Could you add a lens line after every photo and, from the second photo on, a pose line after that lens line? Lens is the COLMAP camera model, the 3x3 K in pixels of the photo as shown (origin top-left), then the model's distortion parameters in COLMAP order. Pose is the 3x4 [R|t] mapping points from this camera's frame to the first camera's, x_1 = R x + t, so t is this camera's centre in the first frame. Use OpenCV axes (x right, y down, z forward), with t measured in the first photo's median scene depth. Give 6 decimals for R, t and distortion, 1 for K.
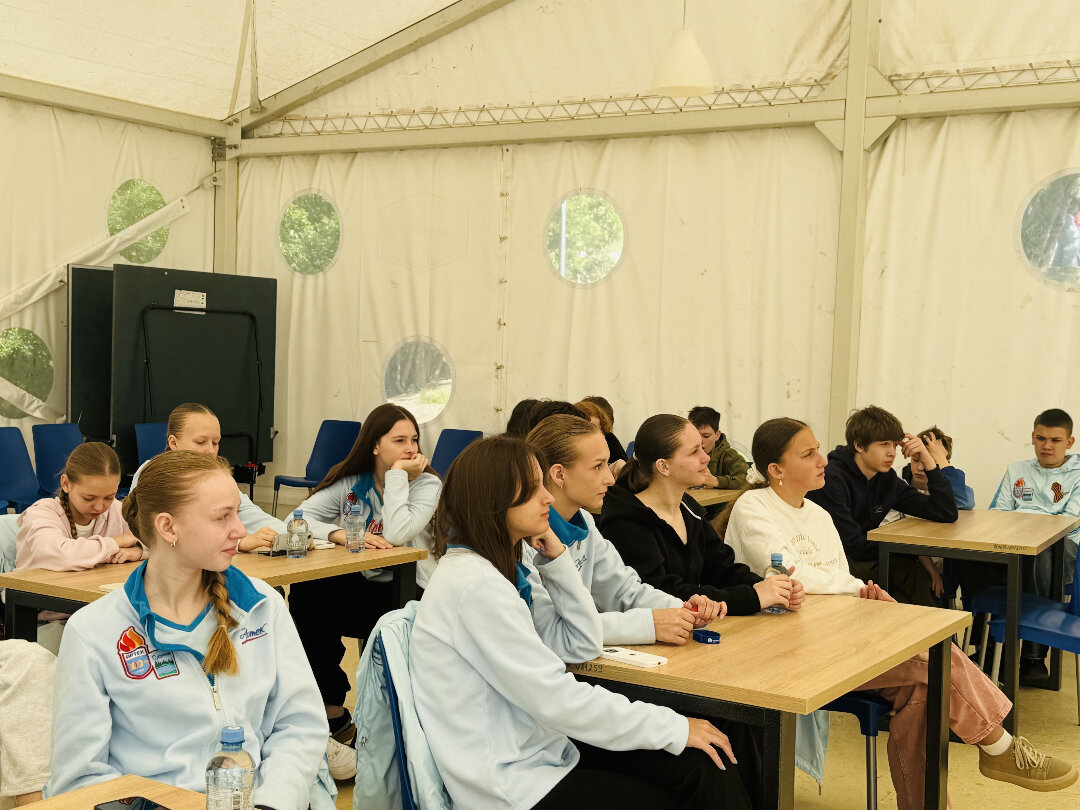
lens RADIAL K [[1397.5, 0, 556.5], [0, 1397.5, 412.1], [0, 0, 1]] dist [0.192283, -0.514182]
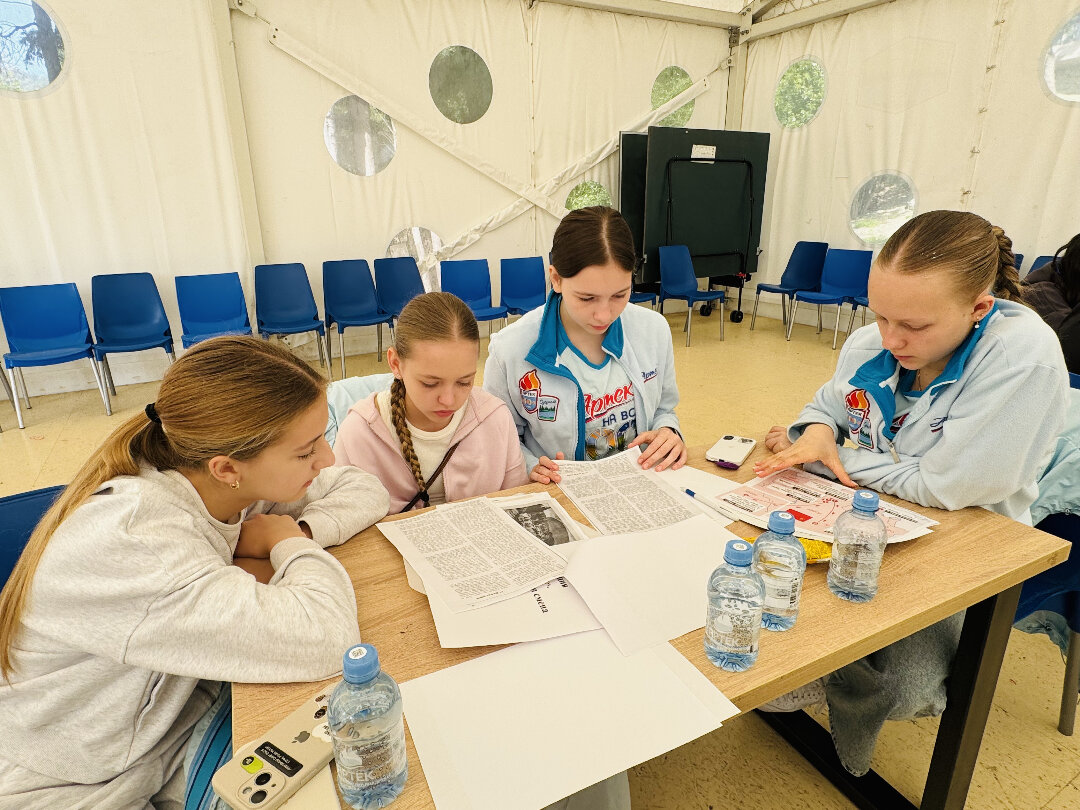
lens RADIAL K [[622.1, 0, 537.5], [0, 622.1, 400.6], [0, 0, 1]] dist [0.000939, 0.000581]
pose [[0.861243, 0.115919, -0.494796, -0.084323], [0.016497, 0.966748, 0.255200, -0.004155], [0.507925, -0.227951, 0.830693, 0.426428]]
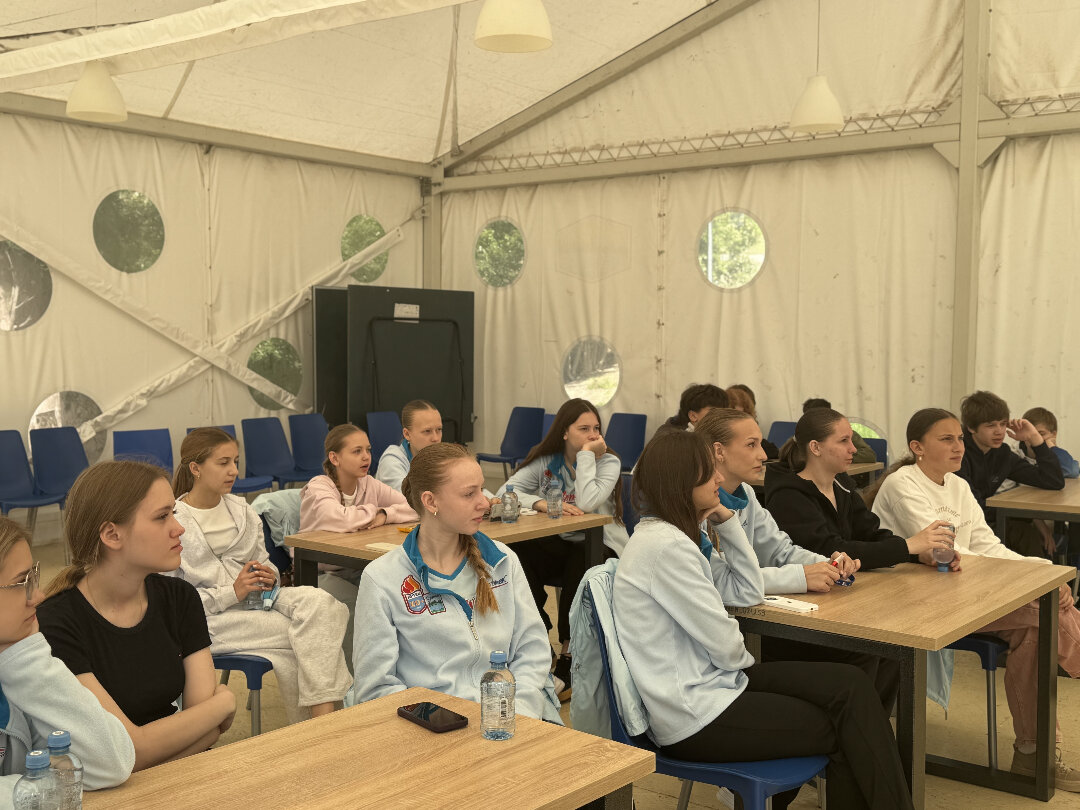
lens RADIAL K [[1204.0, 0, 540.0], [0, 1204.0, 405.0], [0, 0, 1]] dist [0.156139, -0.416538]
pose [[0.991039, -0.016896, -0.132500, -0.007047], [0.018166, 0.999800, 0.008381, -0.005454], [0.132332, -0.010713, 0.991148, -0.034201]]
